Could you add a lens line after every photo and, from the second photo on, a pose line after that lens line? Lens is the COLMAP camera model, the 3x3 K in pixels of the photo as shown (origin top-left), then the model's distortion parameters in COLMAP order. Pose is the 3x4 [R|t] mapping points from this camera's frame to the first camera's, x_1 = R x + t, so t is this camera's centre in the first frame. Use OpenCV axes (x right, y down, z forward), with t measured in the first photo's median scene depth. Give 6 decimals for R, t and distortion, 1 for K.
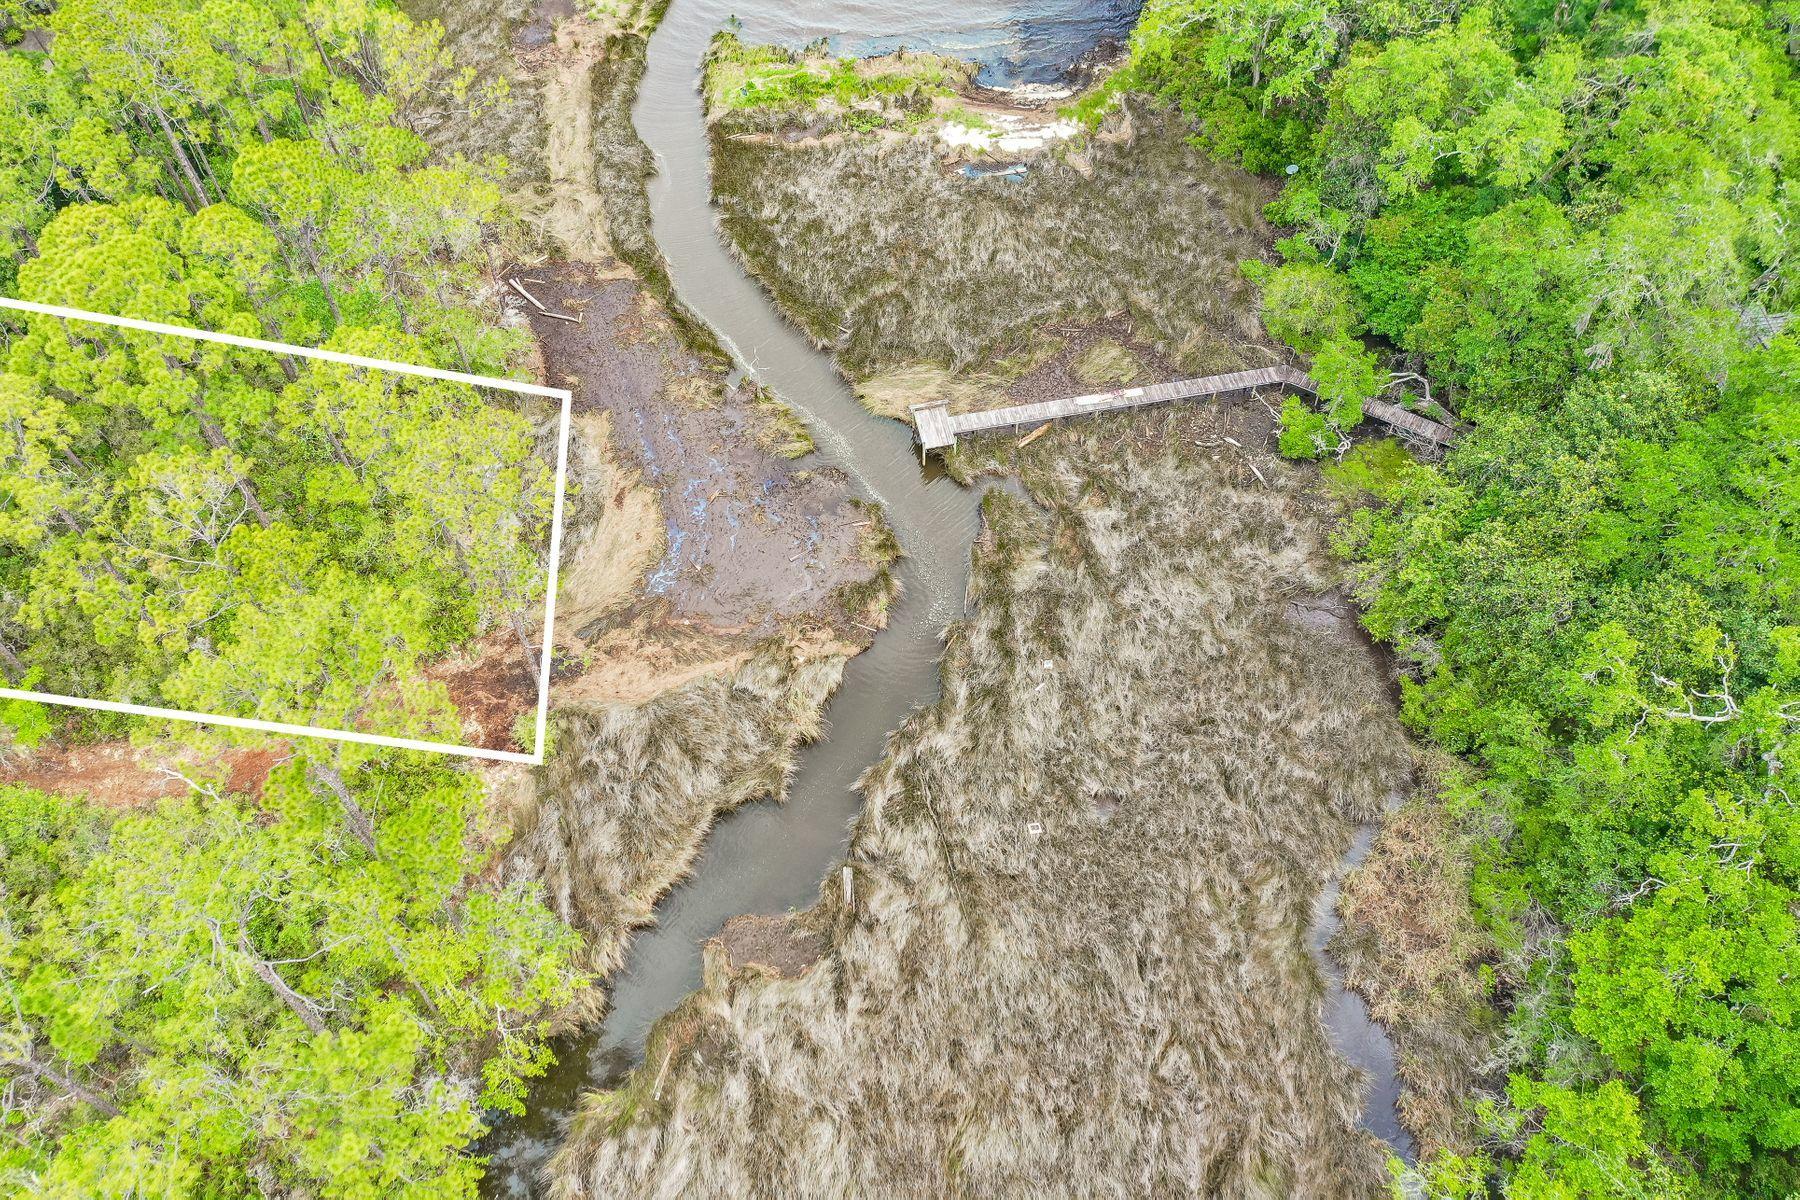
lens RADIAL K [[1437.8, 0, 900.0], [0, 1437.8, 600.0], [0, 0, 1]] dist [-0.001066, -0.001412]
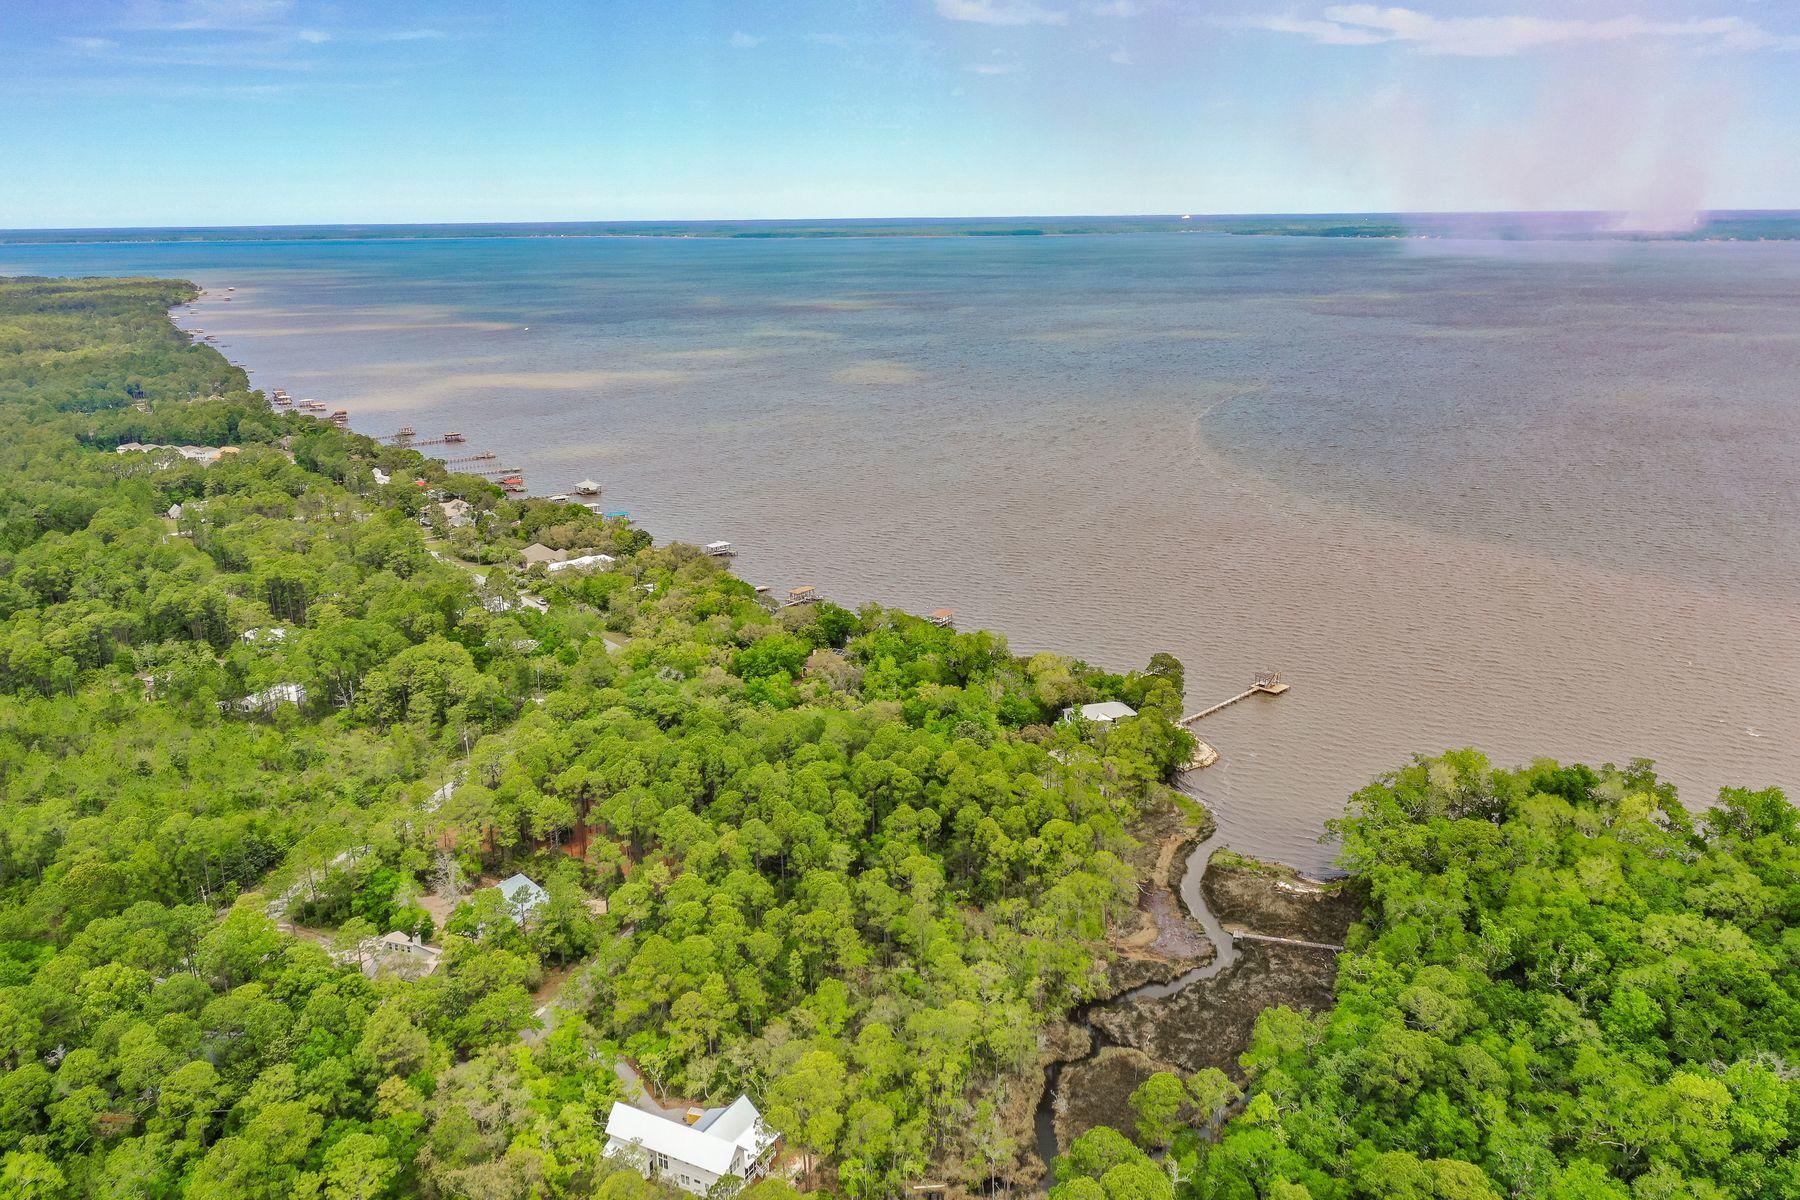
lens RADIAL K [[1407.7, 0, 900.0], [0, 1407.7, 600.0], [0, 0, 1]] dist [-0.003369, -0.000843]
pose [[0.877551, 0.130563, -0.461365, 0.809354], [-0.387412, 0.760019, -0.521808, 1.431273], [0.282517, 0.636651, 0.717537, -2.332052]]
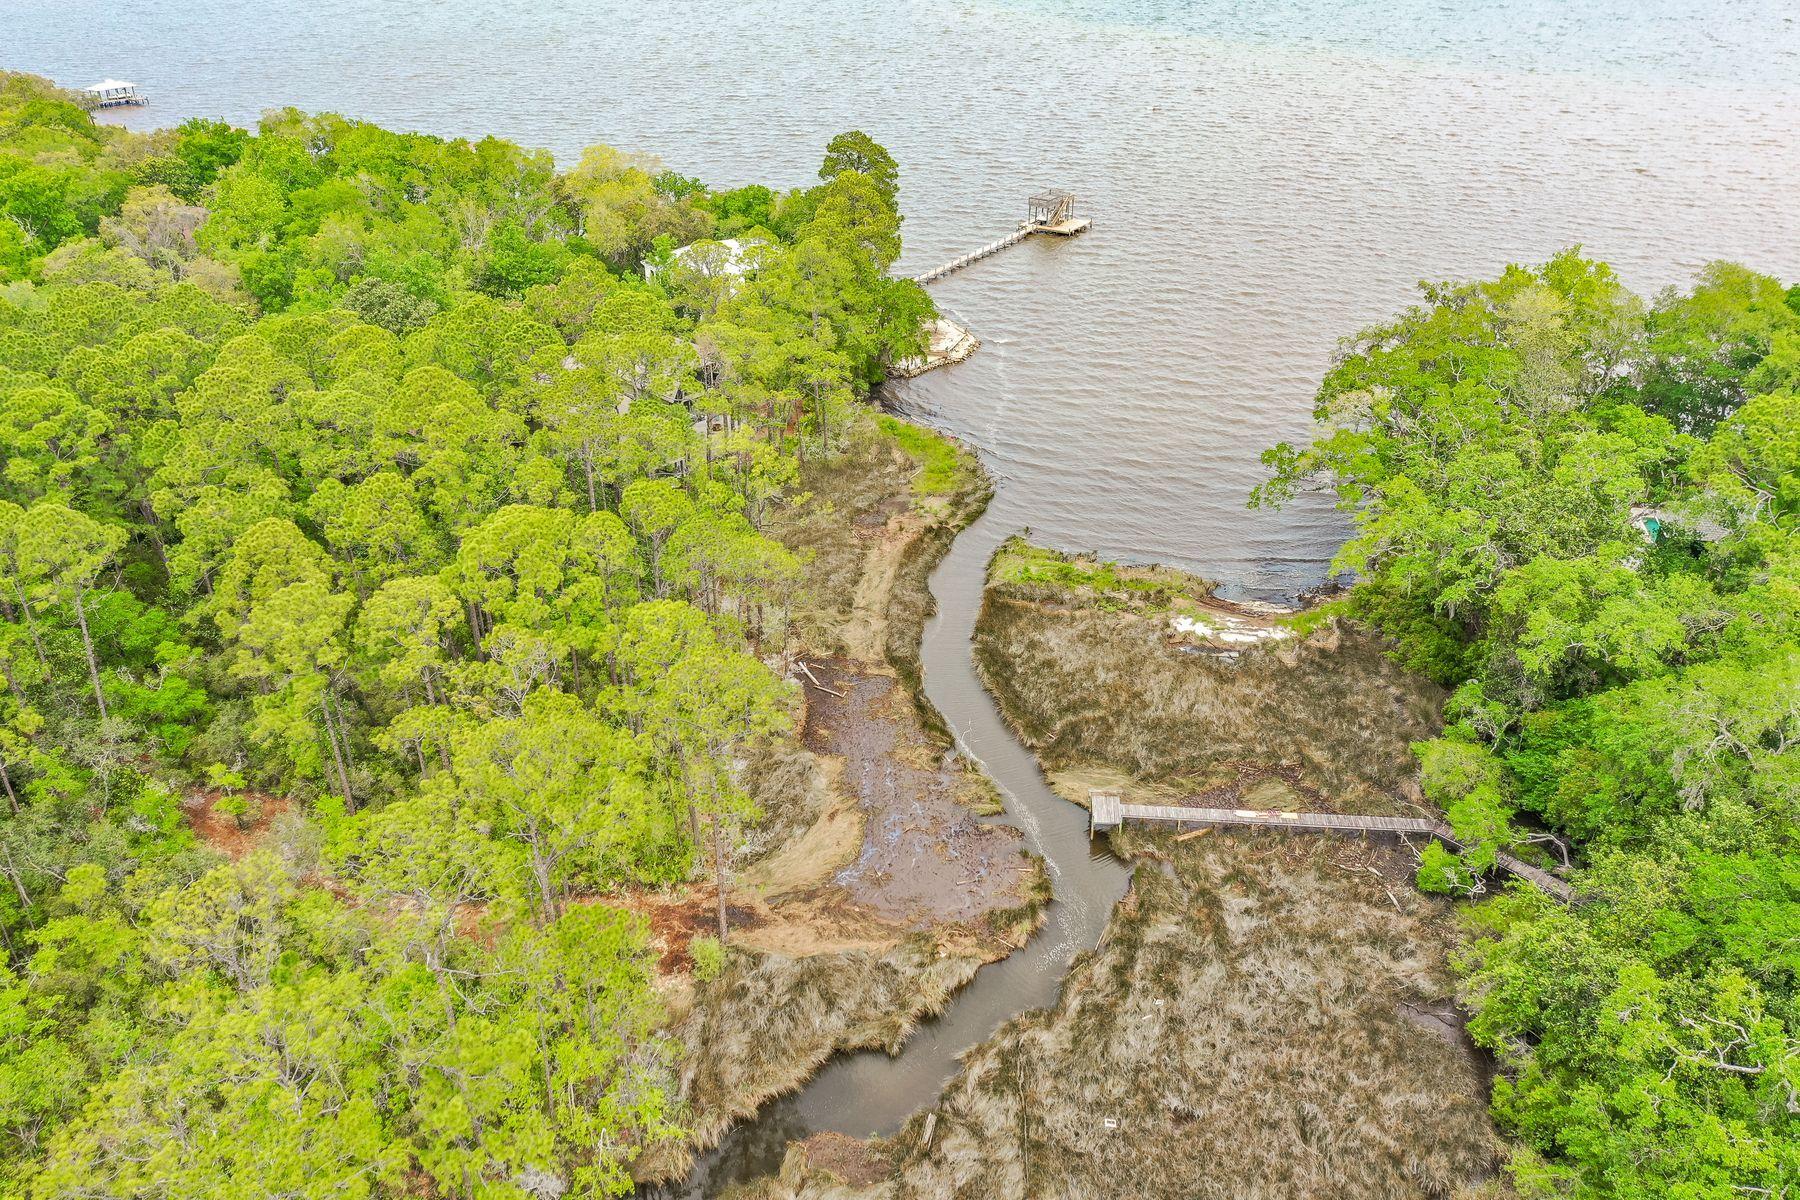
lens RADIAL K [[1416.5, 0, 900.0], [0, 1416.5, 600.0], [0, 0, 1]] dist [0.002831, 0.001804]
pose [[0.958238, 0.138104, -0.250414, 0.129301], [-0.231785, 0.887962, -0.397240, 0.225491], [0.167498, 0.438693, 0.882889, -0.110743]]
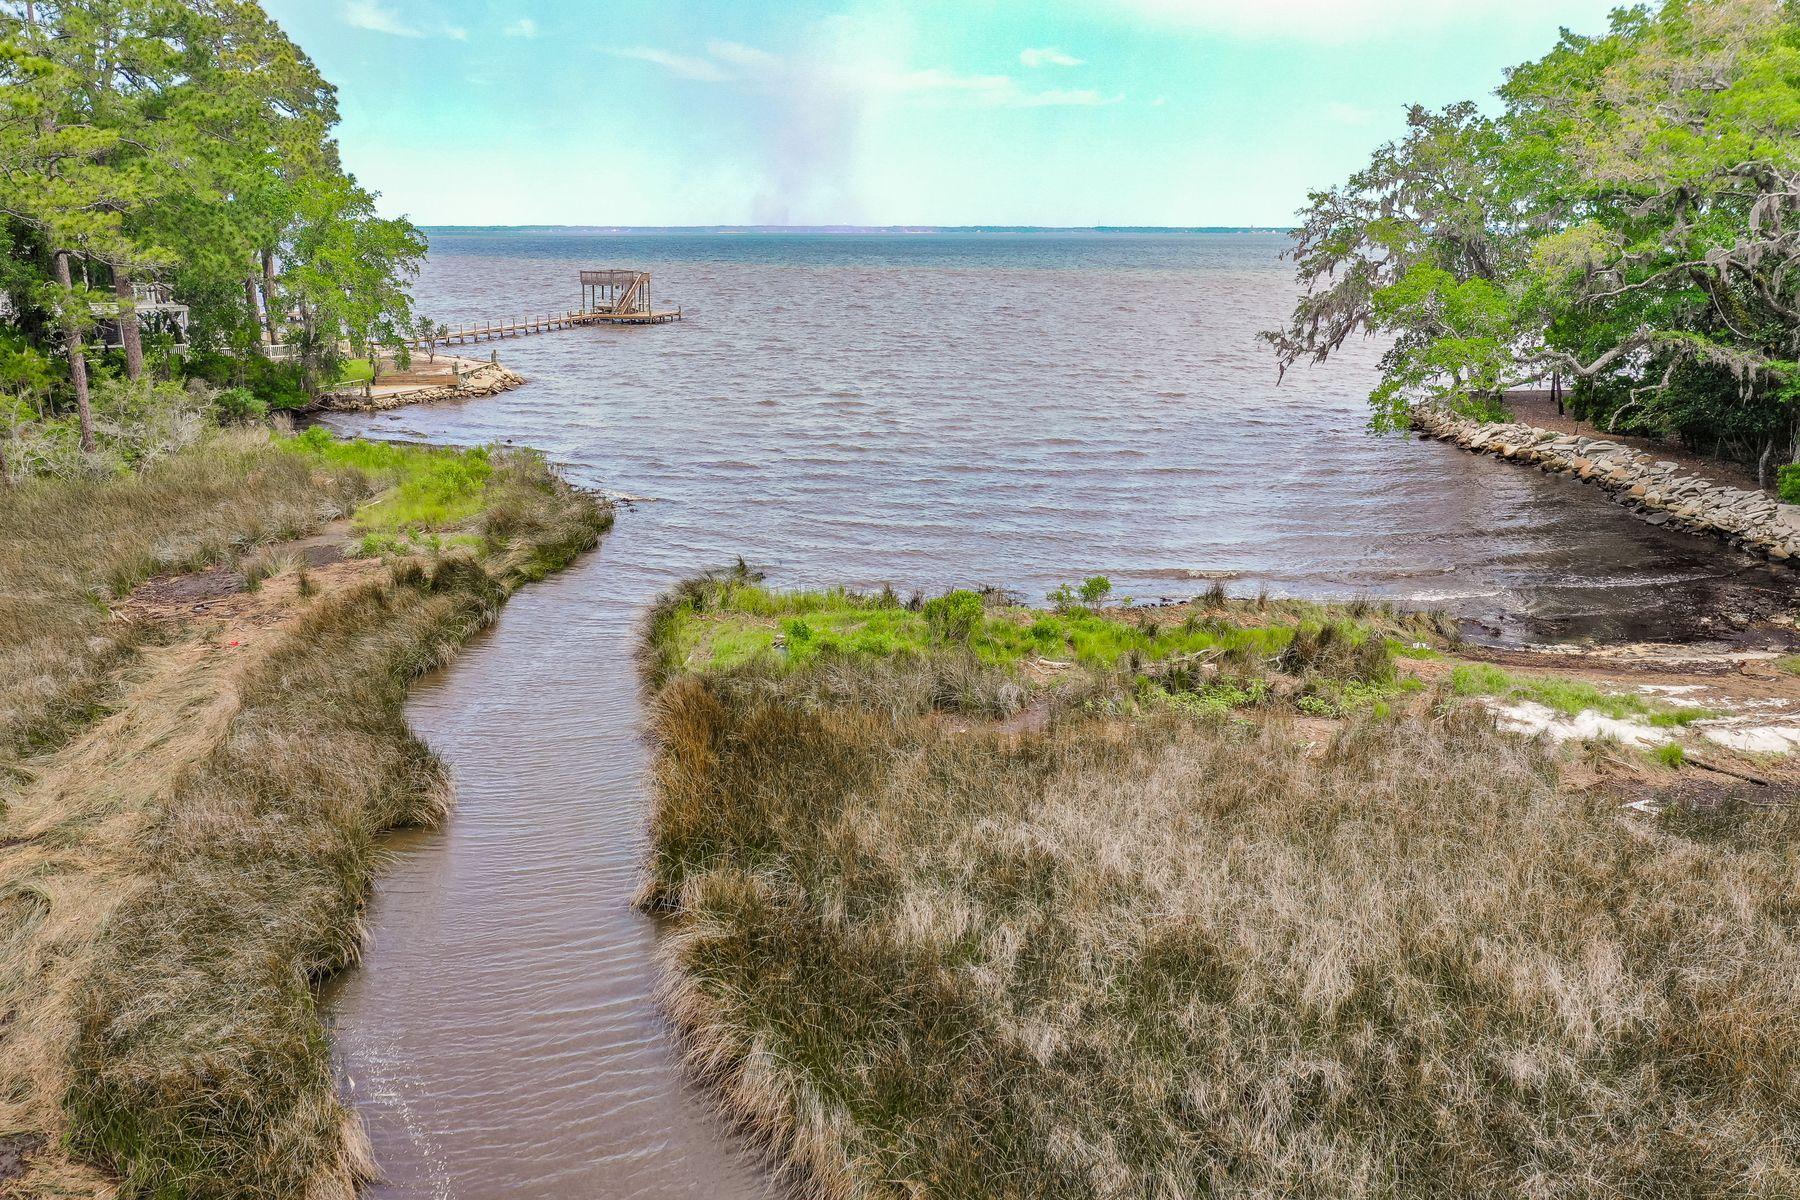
lens RADIAL K [[1416.5, 0, 900.0], [0, 1416.5, 600.0], [0, 0, 1]] dist [0.002831, 0.001804]
pose [[0.998978, 0.005240, 0.044894, -0.122708], [0.024136, 0.777938, -0.627877, -0.208923], [-0.038215, 0.628319, 0.777017, 0.954573]]
